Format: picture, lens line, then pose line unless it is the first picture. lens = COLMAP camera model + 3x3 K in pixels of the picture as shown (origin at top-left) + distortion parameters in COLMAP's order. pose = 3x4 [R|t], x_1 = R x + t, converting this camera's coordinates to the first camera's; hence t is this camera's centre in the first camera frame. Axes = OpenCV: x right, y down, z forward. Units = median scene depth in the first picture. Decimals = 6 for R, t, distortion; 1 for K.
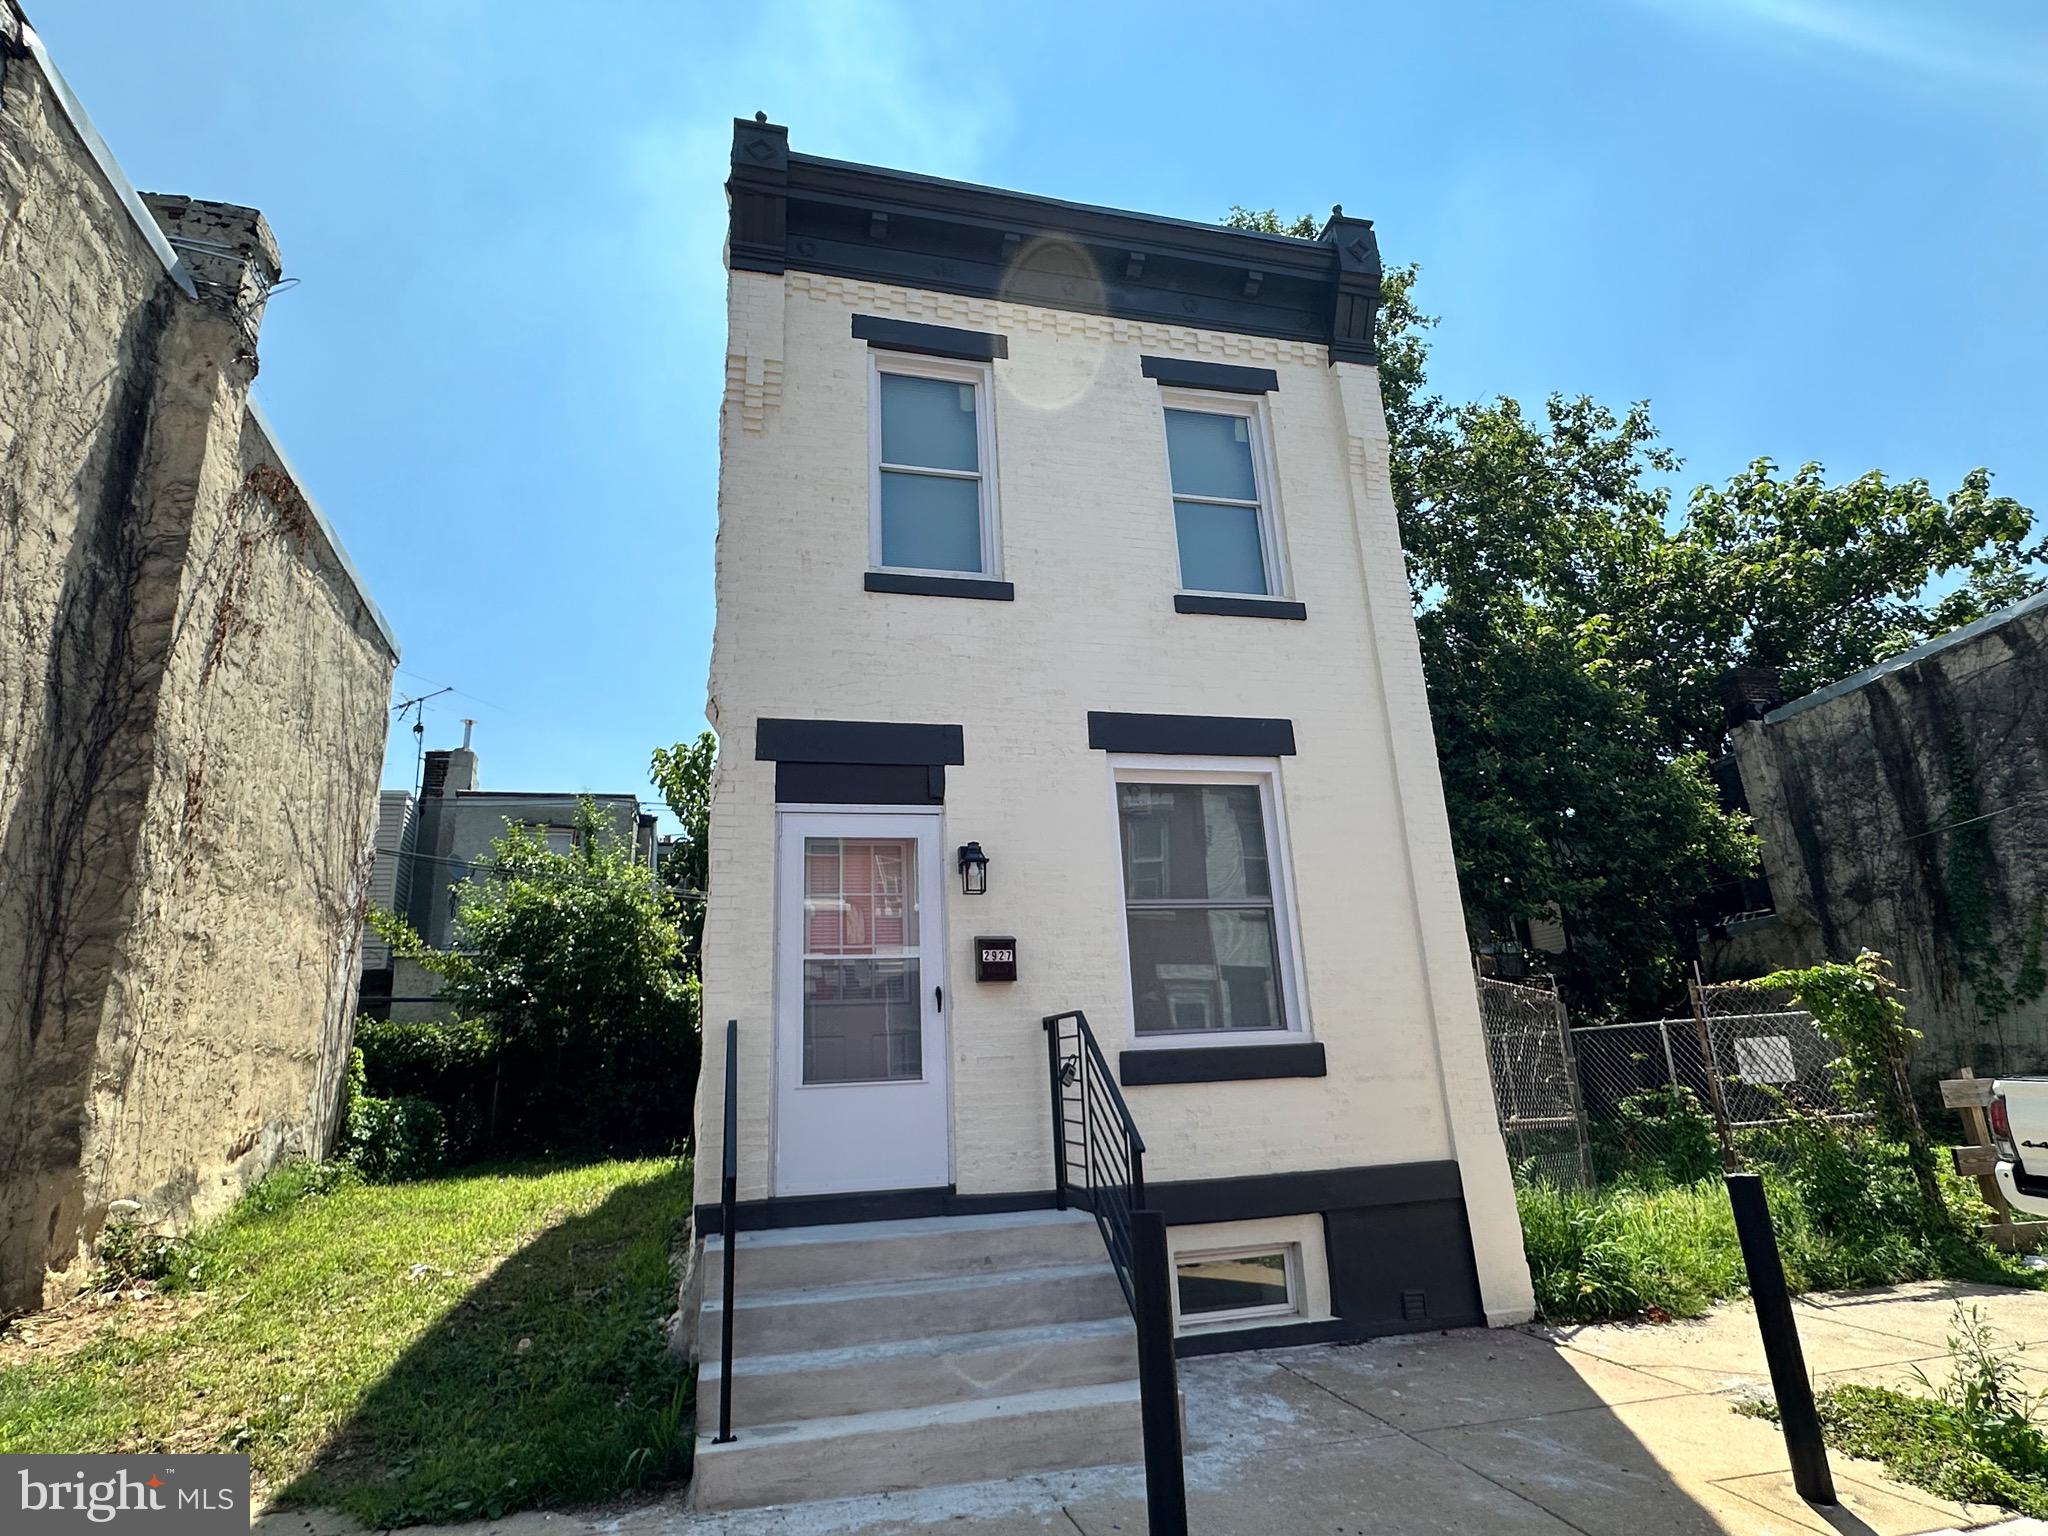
lens RADIAL K [[1069.0, 0, 1019.1], [0, 1069.0, 762.2], [0, 0, 1]] dist [-0.002911, -0.000232]
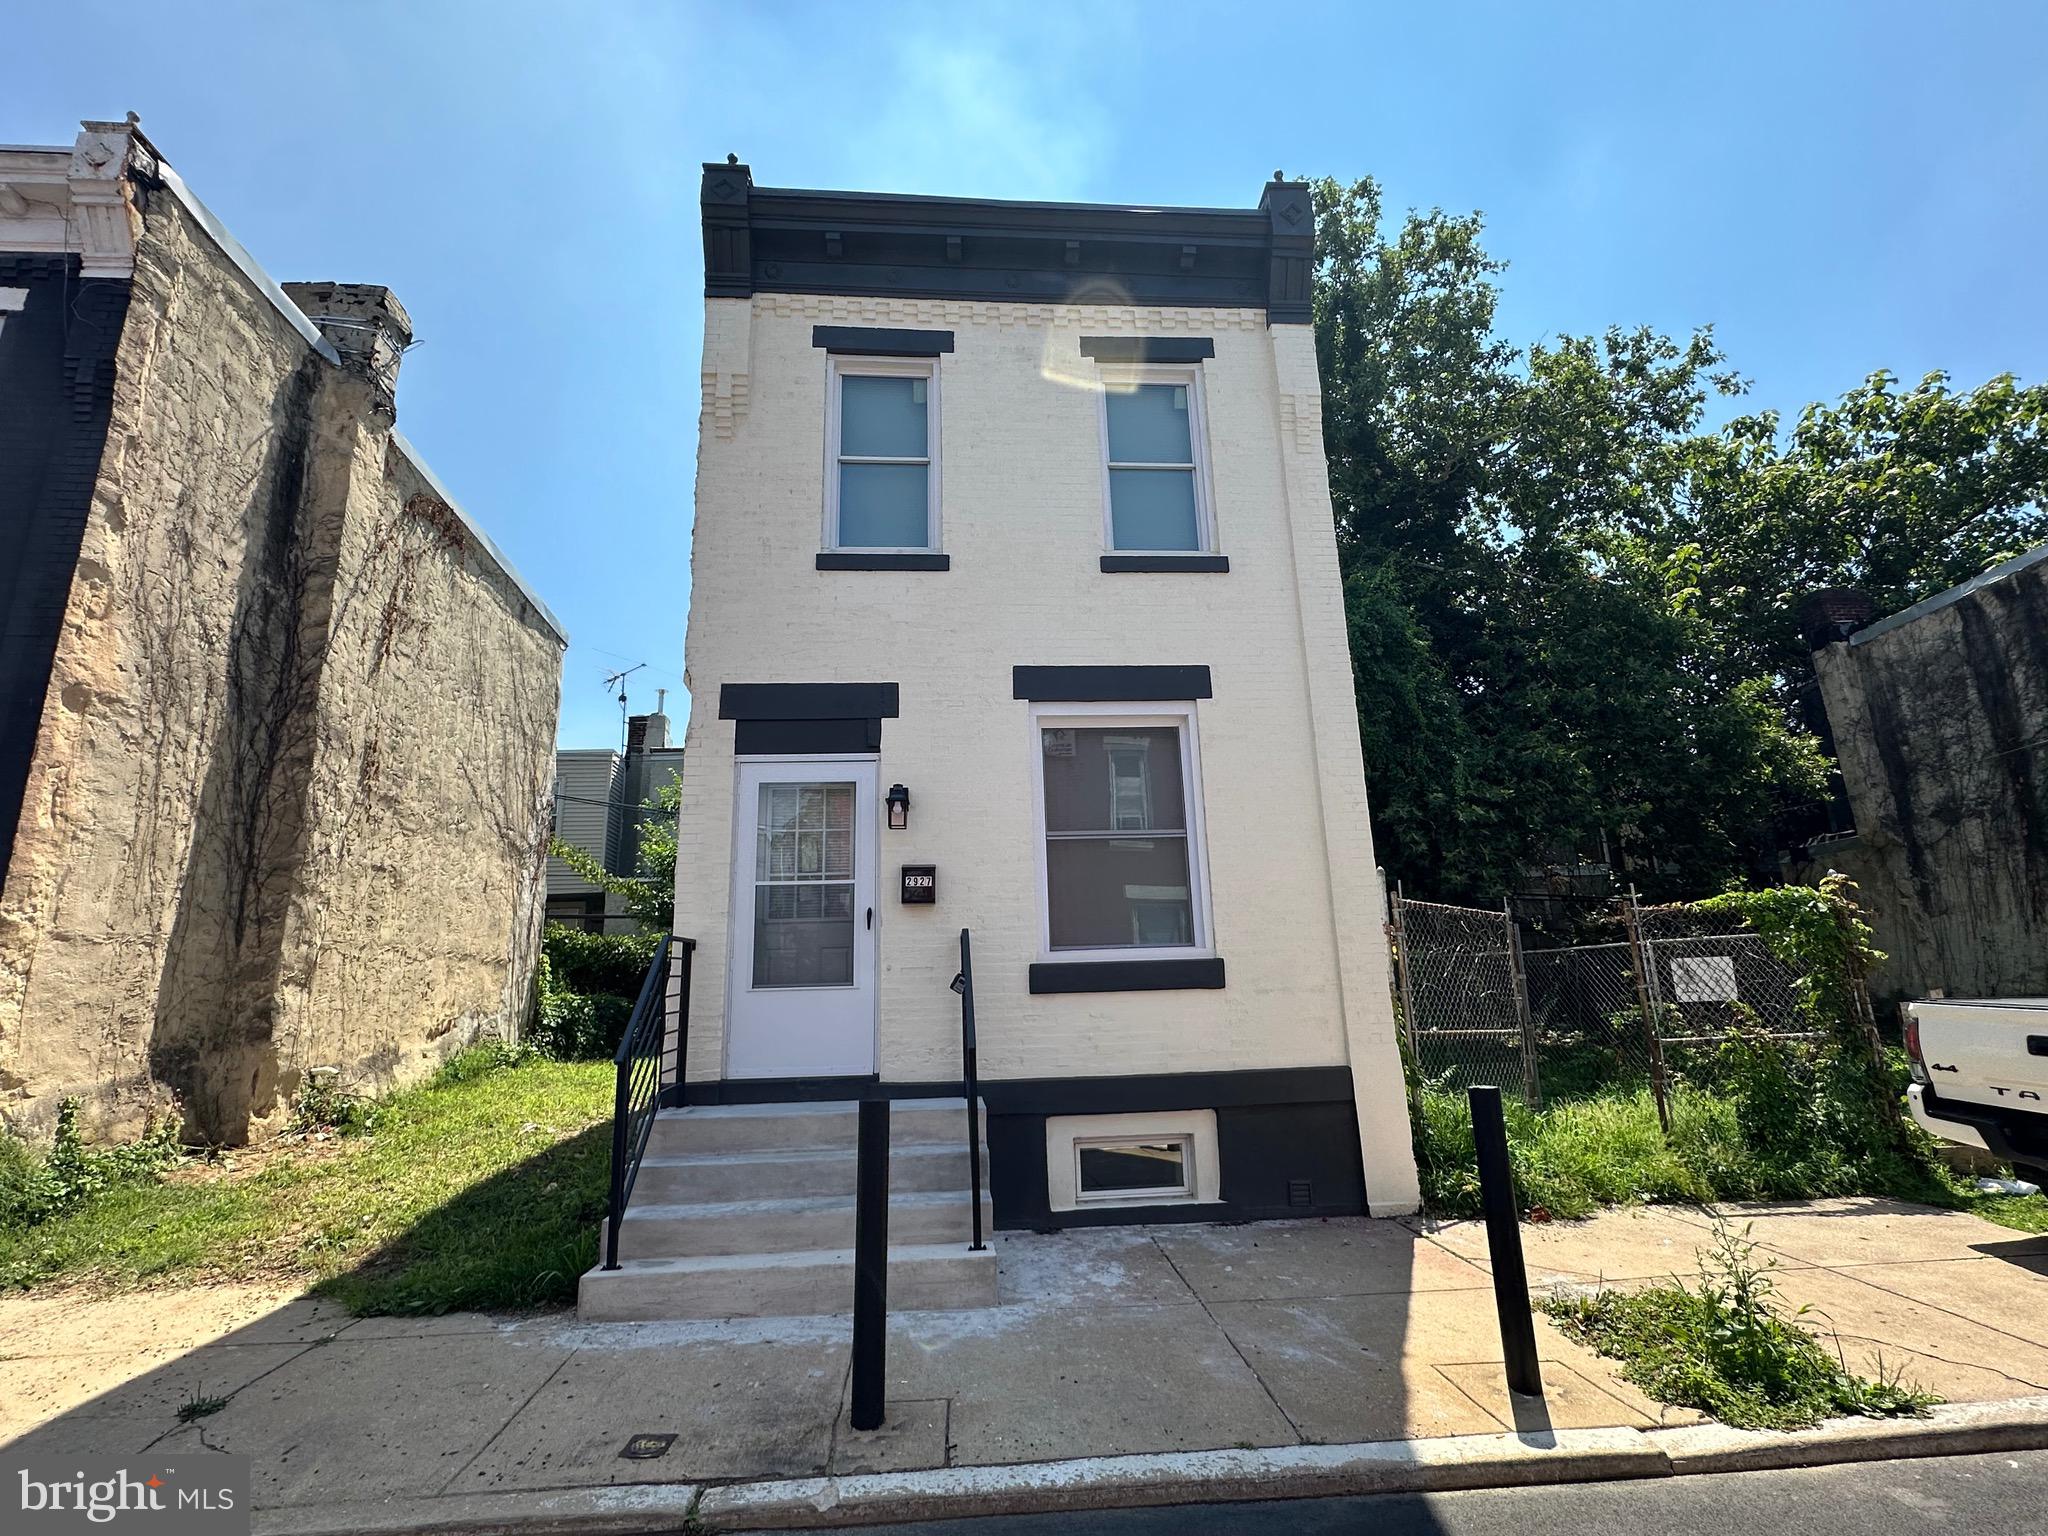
lens RADIAL K [[941.5, 0, 1021.8], [0, 941.5, 761.7], [0, 0, 1]] dist [-0.002576, -0.000126]
pose [[0.985761, -0.024860, -0.166304, 0.216508], [0.033966, 0.998062, 0.052134, 0.001676], [0.164686, -0.057041, 0.984695, 0.016725]]
